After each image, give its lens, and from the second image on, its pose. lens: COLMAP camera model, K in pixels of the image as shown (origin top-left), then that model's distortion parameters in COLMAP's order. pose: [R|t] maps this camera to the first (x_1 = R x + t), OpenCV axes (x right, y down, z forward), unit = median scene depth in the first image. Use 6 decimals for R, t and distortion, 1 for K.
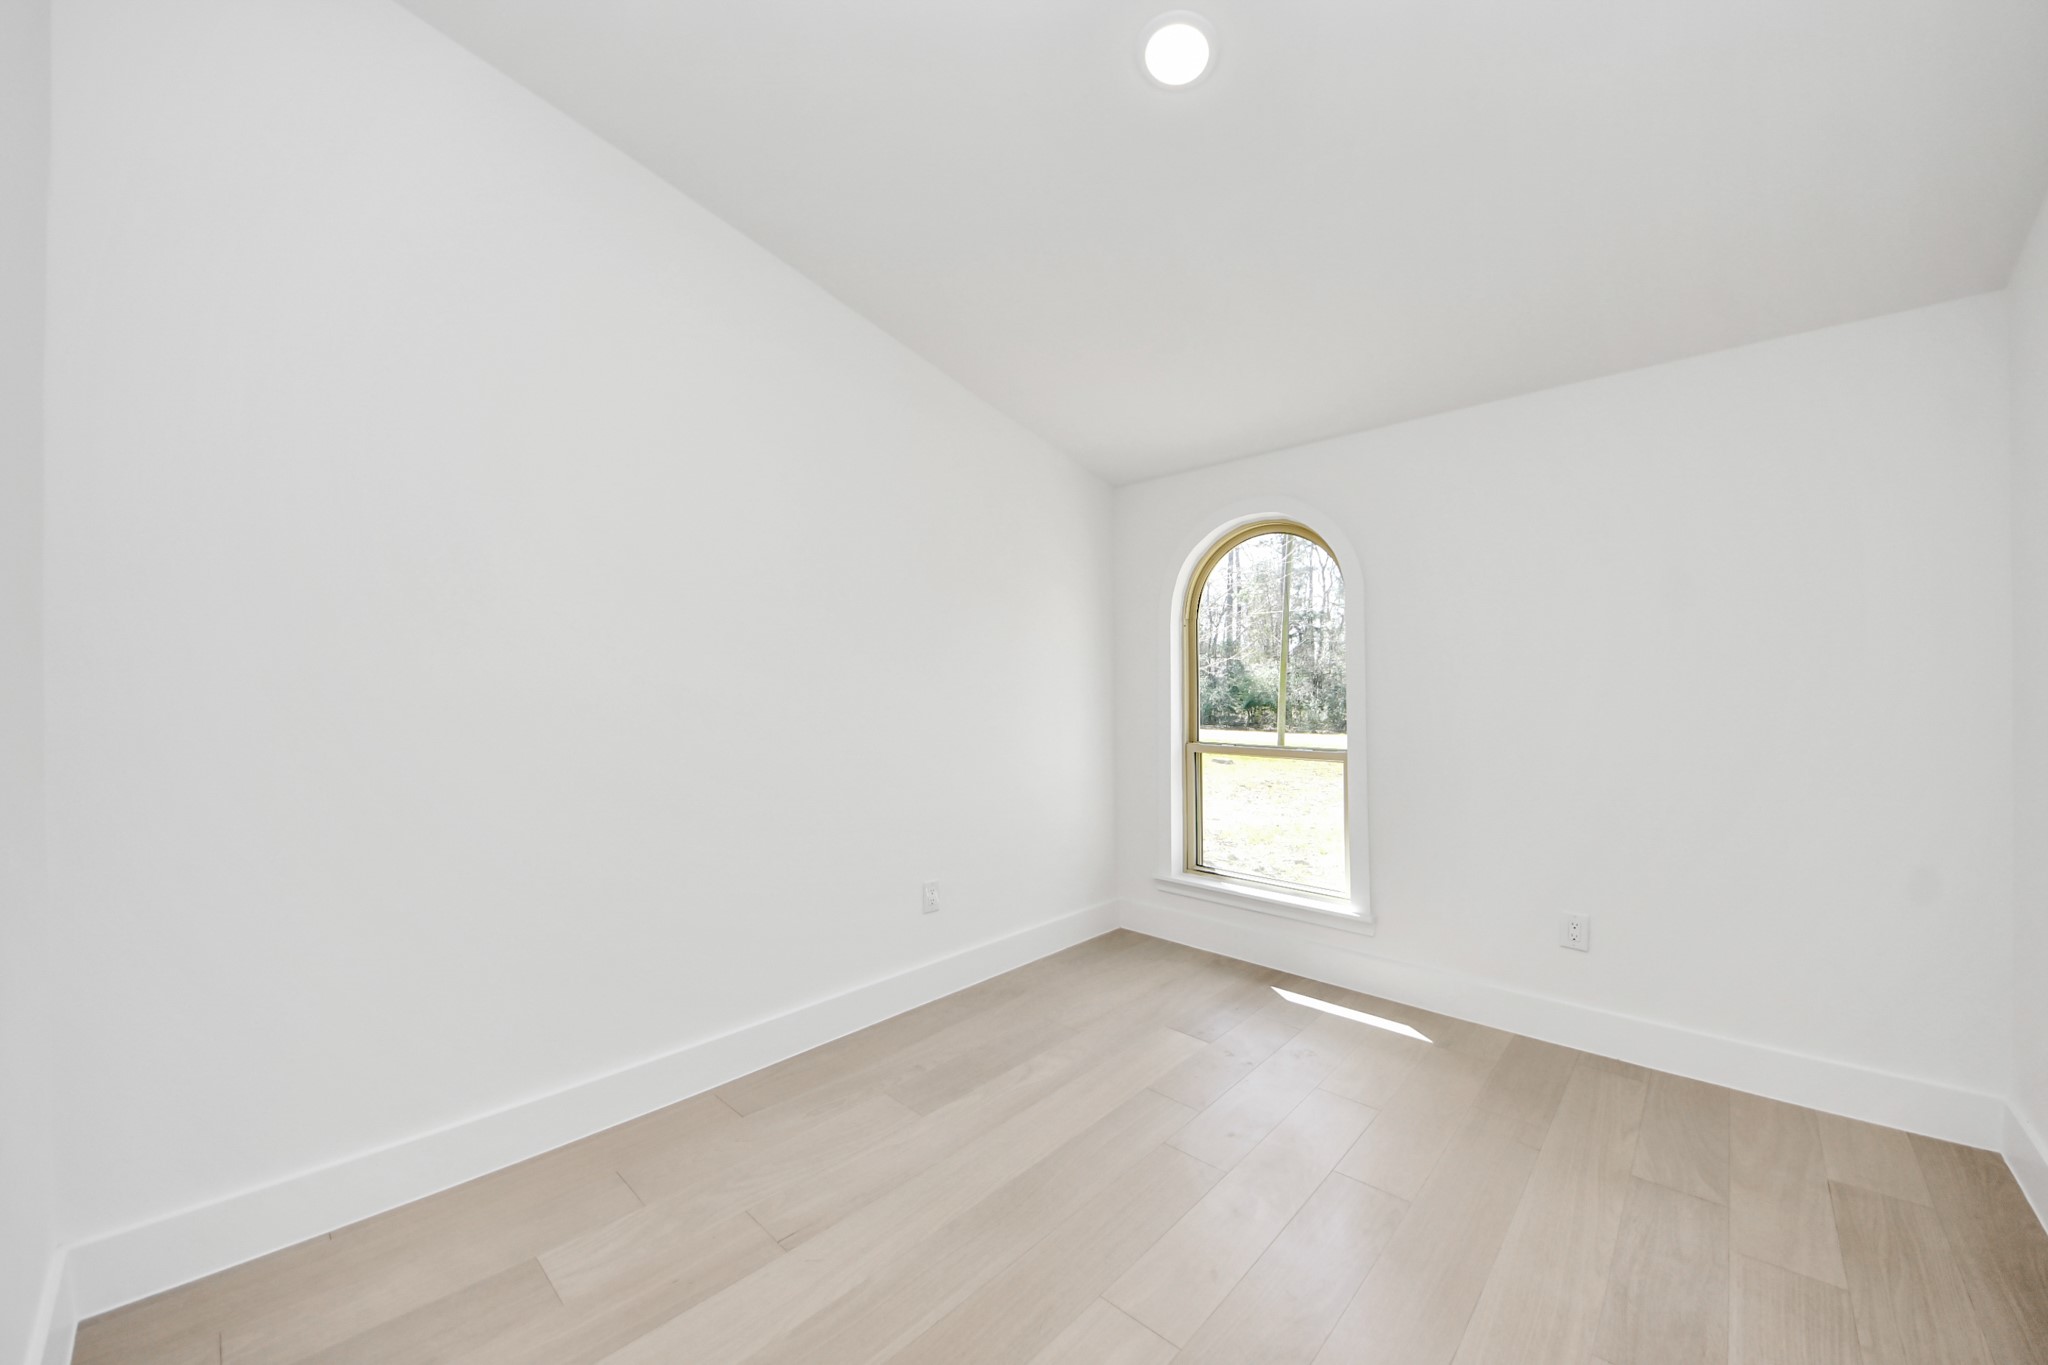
lens RADIAL K [[752.7, 0, 1024.0], [0, 752.7, 682.5], [0, 0, 1]] dist [-0.038620, -0.000052]
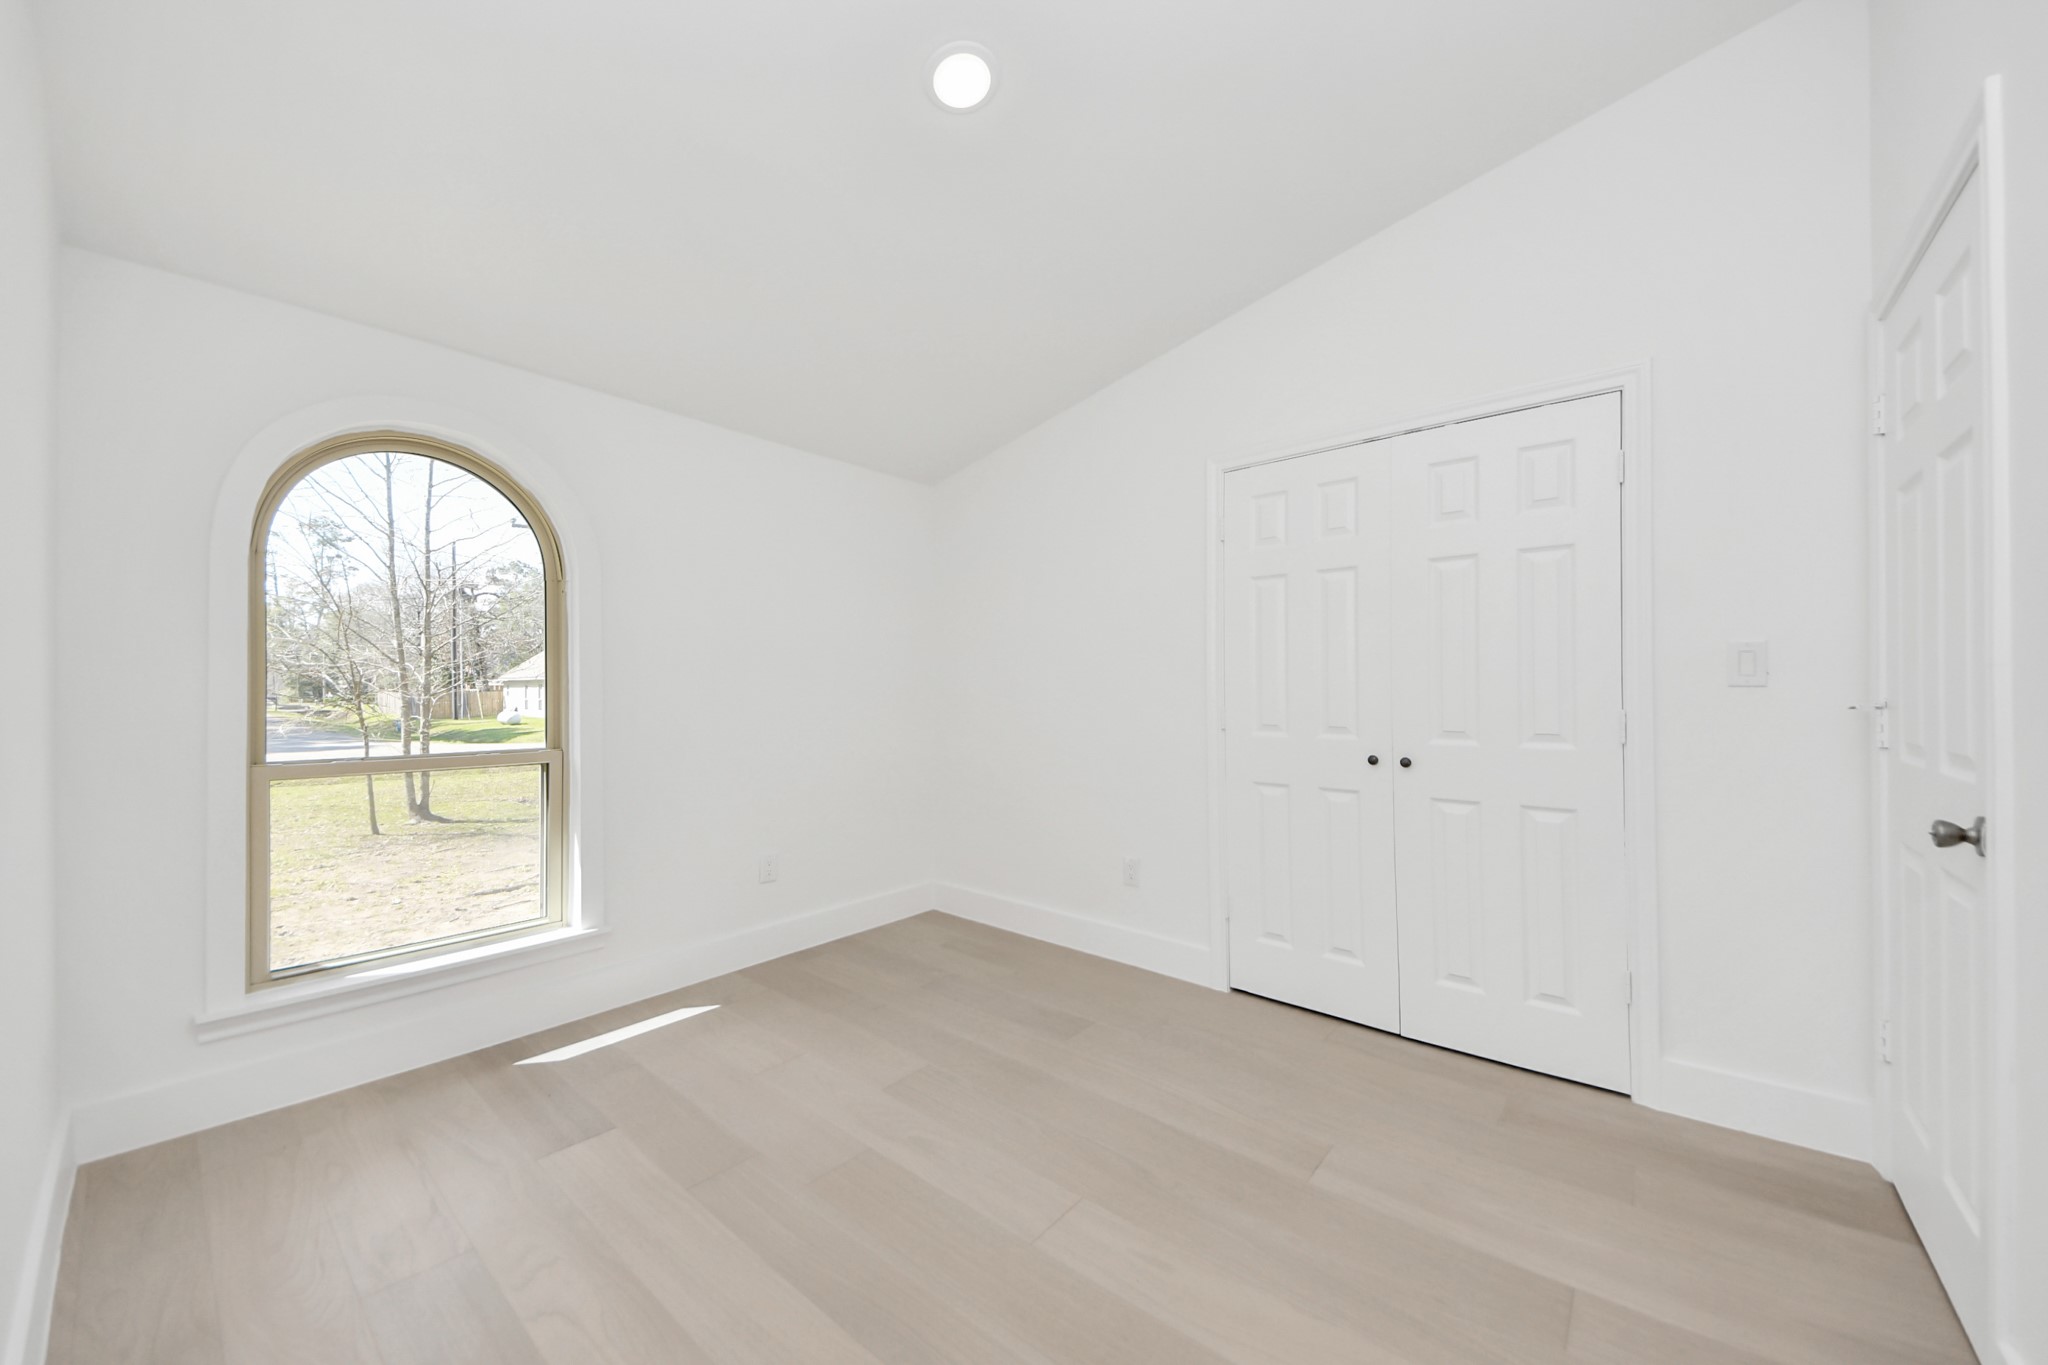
lens RADIAL K [[728.5, 0, 1018.4], [0, 728.5, 690.3], [0, 0, 1]] dist [-0.021467, -0.000146]
pose [[-0.084552, 0.007760, 0.996389, -0.435596], [-0.001542, 0.999967, -0.007918, 0.029897], [-0.996418, -0.002206, -0.084537, 0.535188]]
